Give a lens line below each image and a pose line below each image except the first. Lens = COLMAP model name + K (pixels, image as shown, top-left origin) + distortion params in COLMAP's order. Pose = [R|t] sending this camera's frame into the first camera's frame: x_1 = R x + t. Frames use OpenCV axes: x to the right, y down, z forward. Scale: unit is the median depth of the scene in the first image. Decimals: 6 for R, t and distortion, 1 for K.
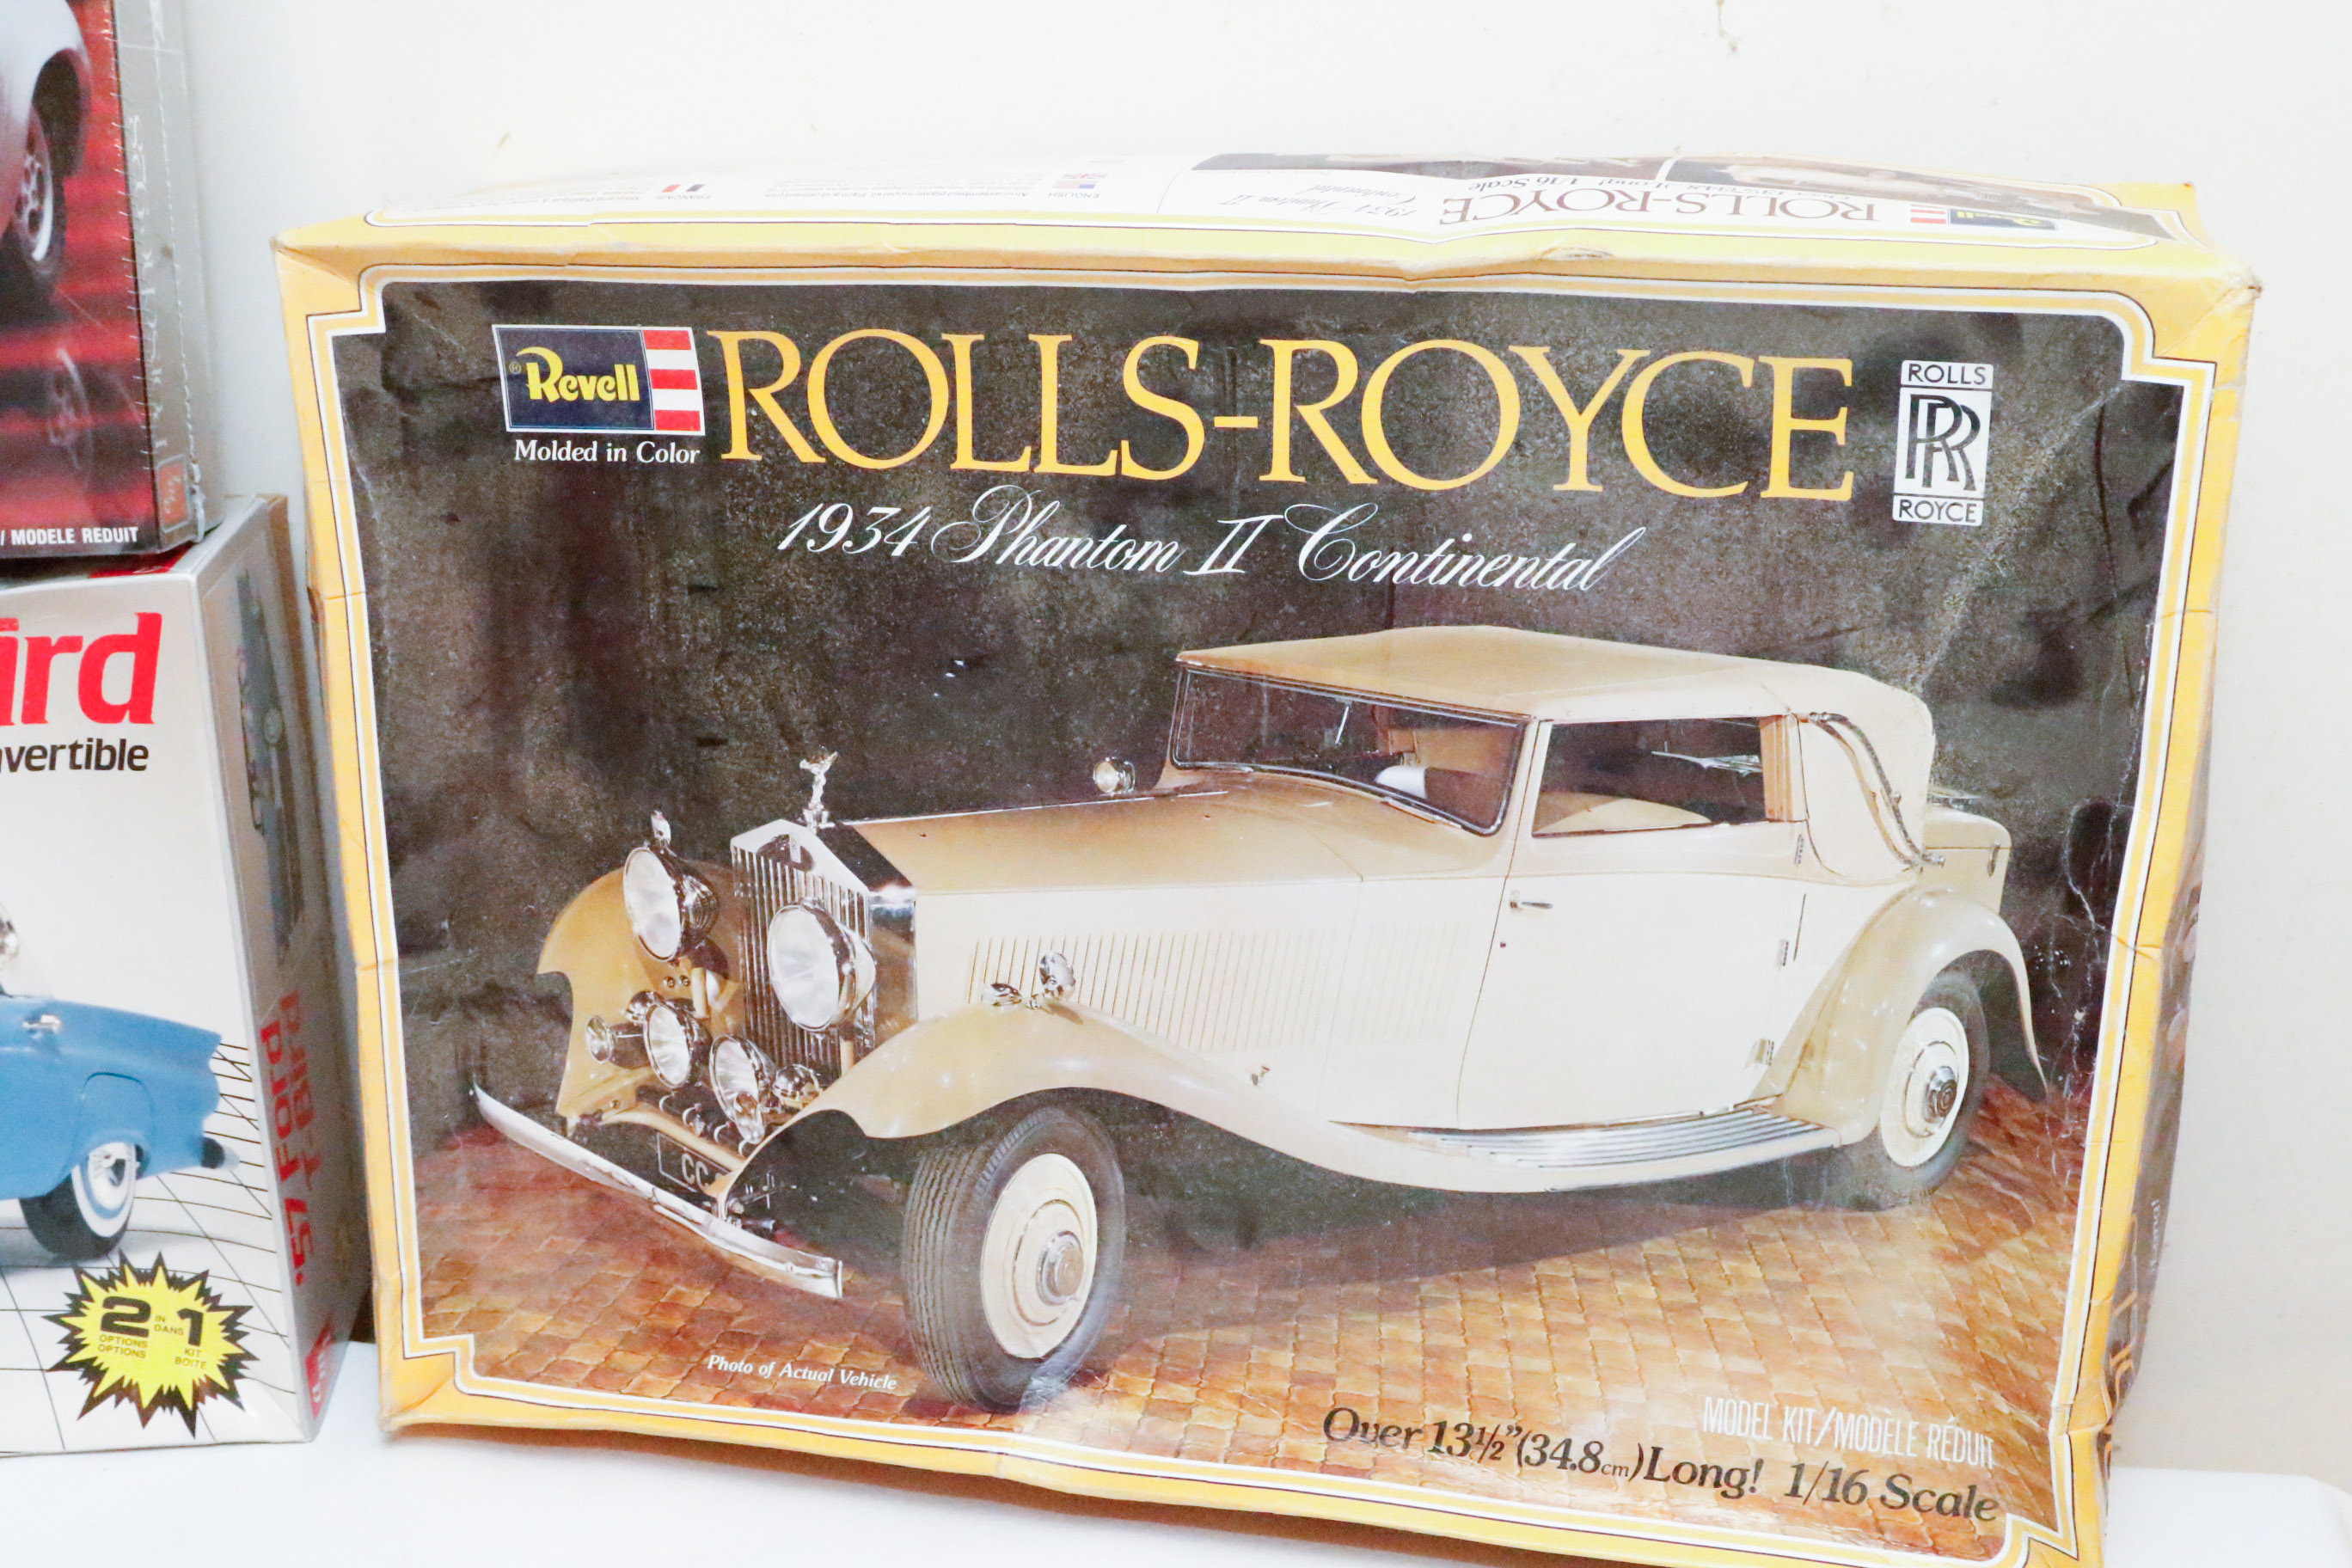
lens RADIAL K [[2608.5, 0, 1134.0], [0, 2608.5, 788.6], [0, 0, 1]] dist [-0.101846, -0.001752]
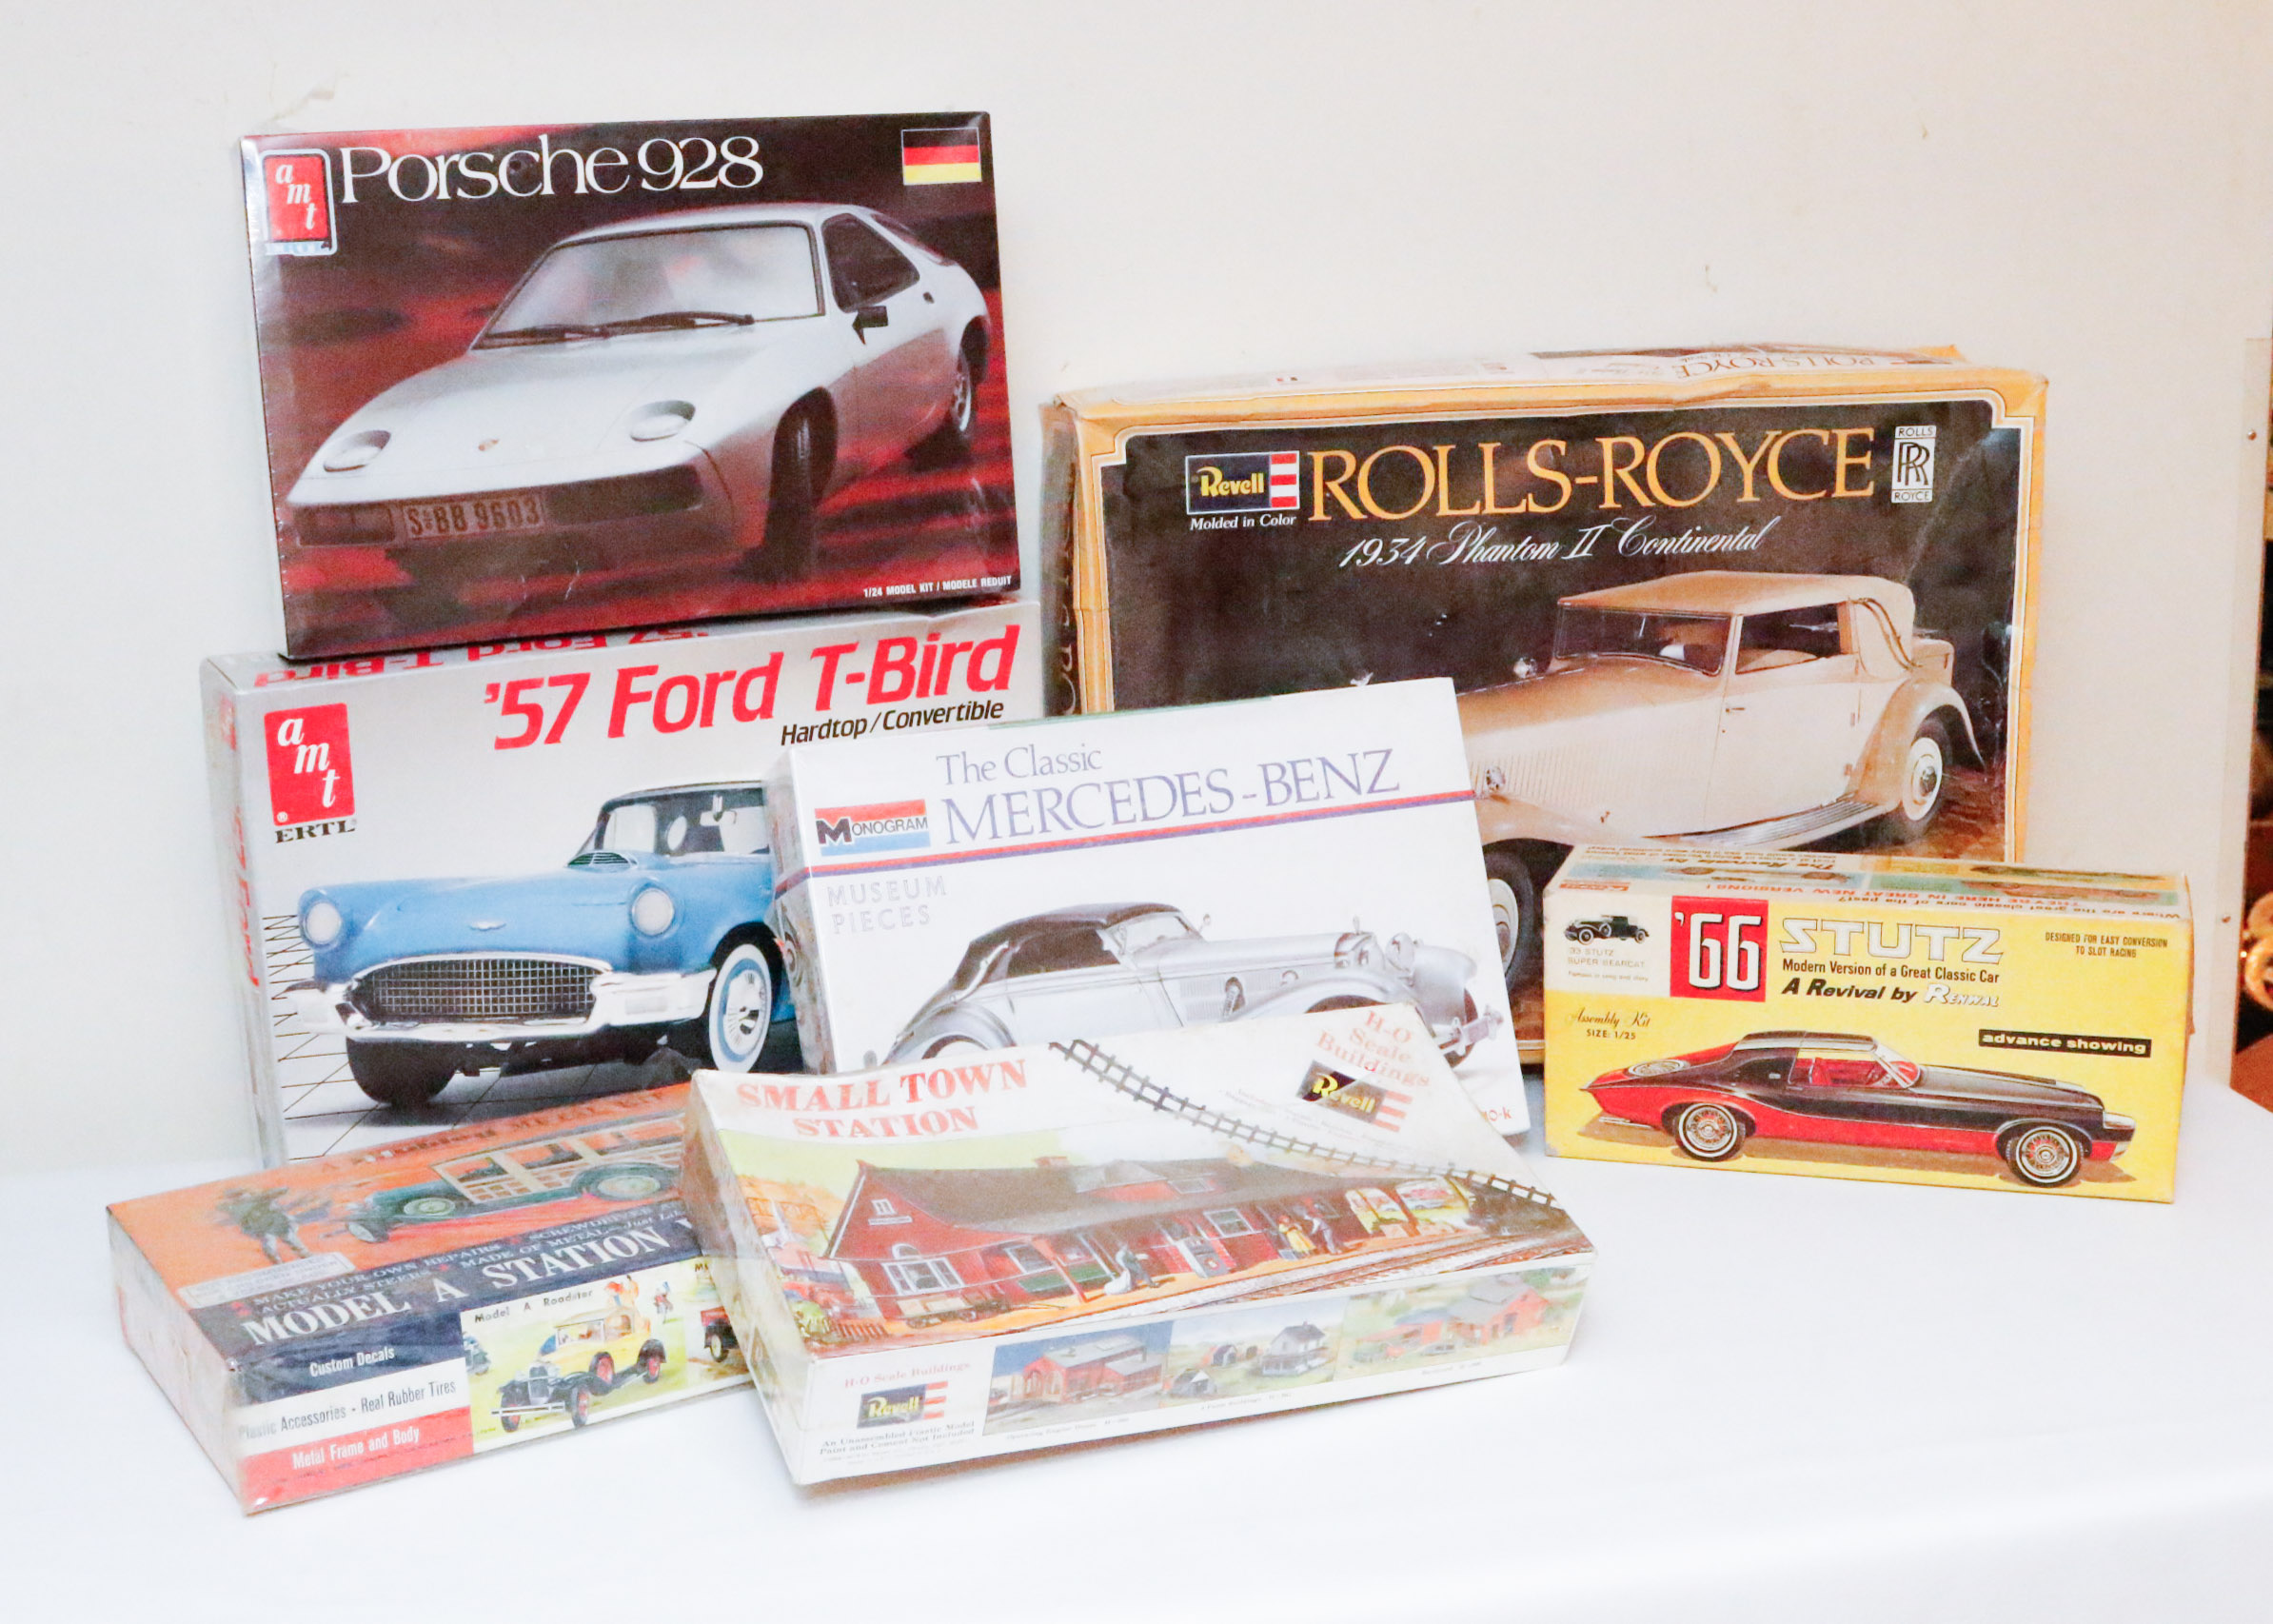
lens RADIAL K [[2837.4, 0, 1090.9], [0, 2837.4, 870.4], [0, 0, 1]] dist [-0.106553, -0.057359]
pose [[0.949516, -0.100679, 0.297124, -0.959222], [0.122568, 0.990883, -0.055933, 0.223721], [-0.288784, 0.089527, 0.953199, -0.905096]]
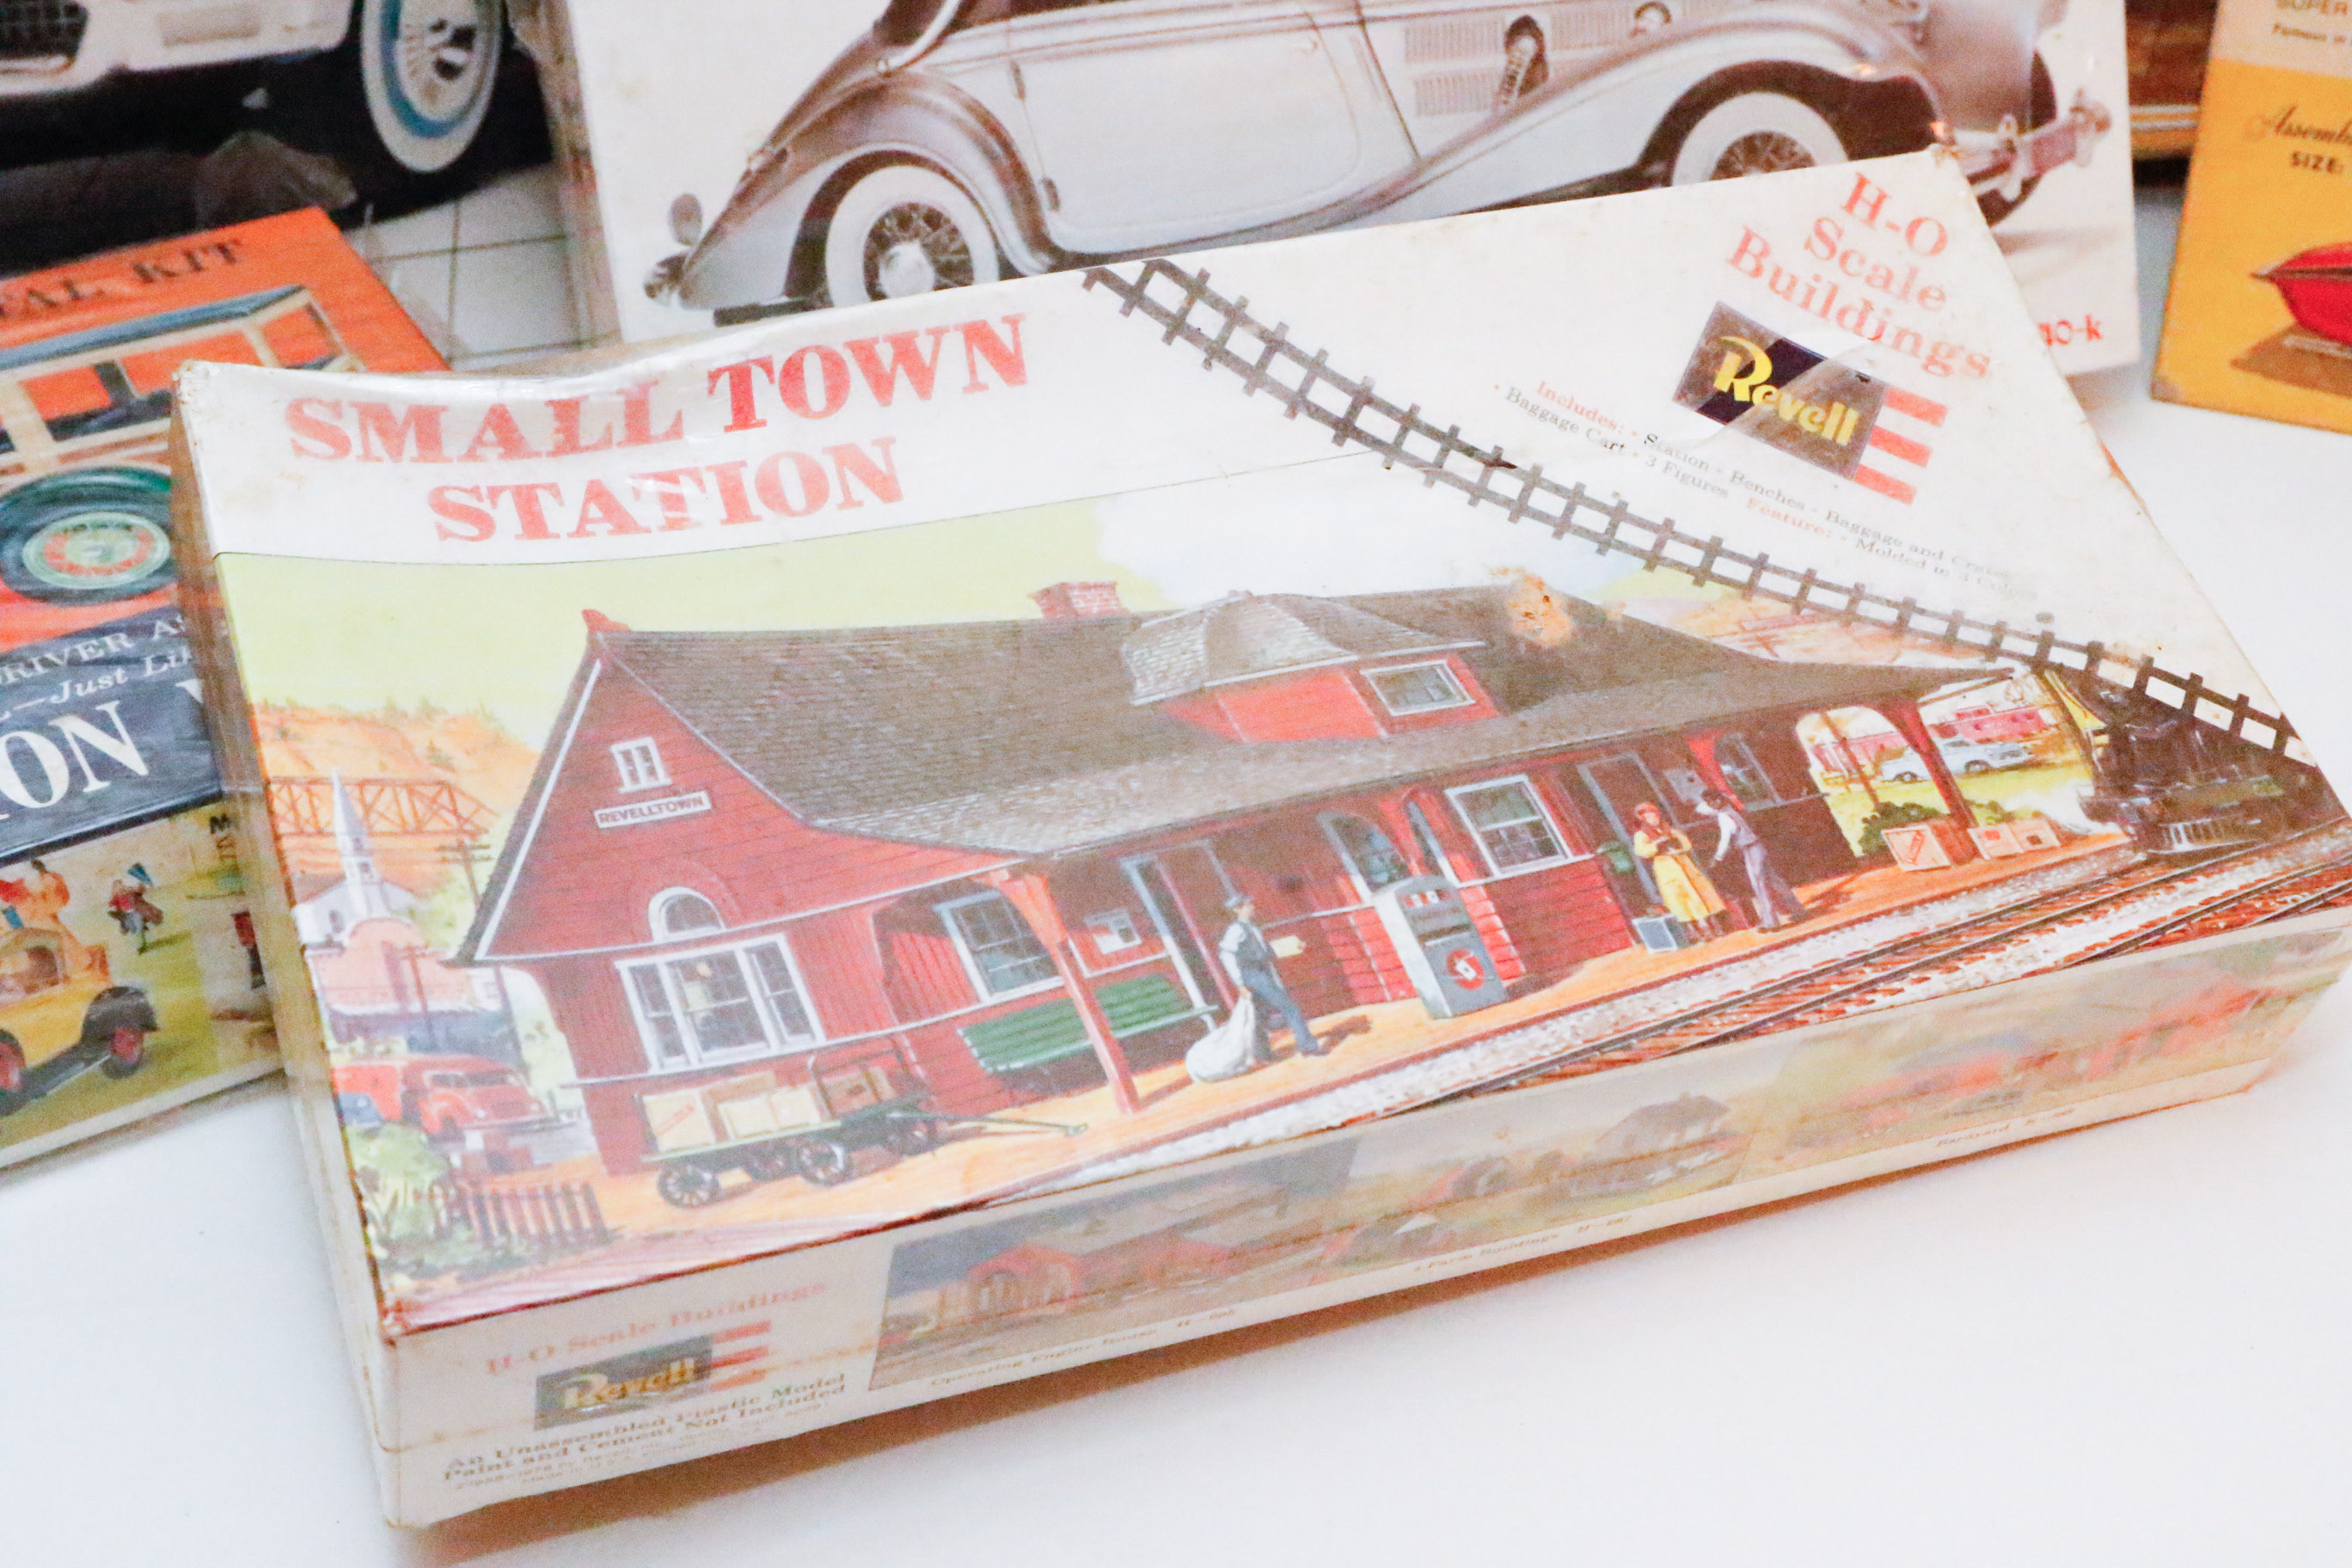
lens RADIAL K [[3425.2, 0, 1176.0], [0, 3425.2, 784.0], [0, 0, 1]] dist [-0.044480, 0.068108]
pose [[0.958337, -0.165229, 0.233002, -0.675646], [0.084596, 0.943301, 0.320979, 0.076126], [-0.272826, -0.287895, 0.917978, -0.056399]]
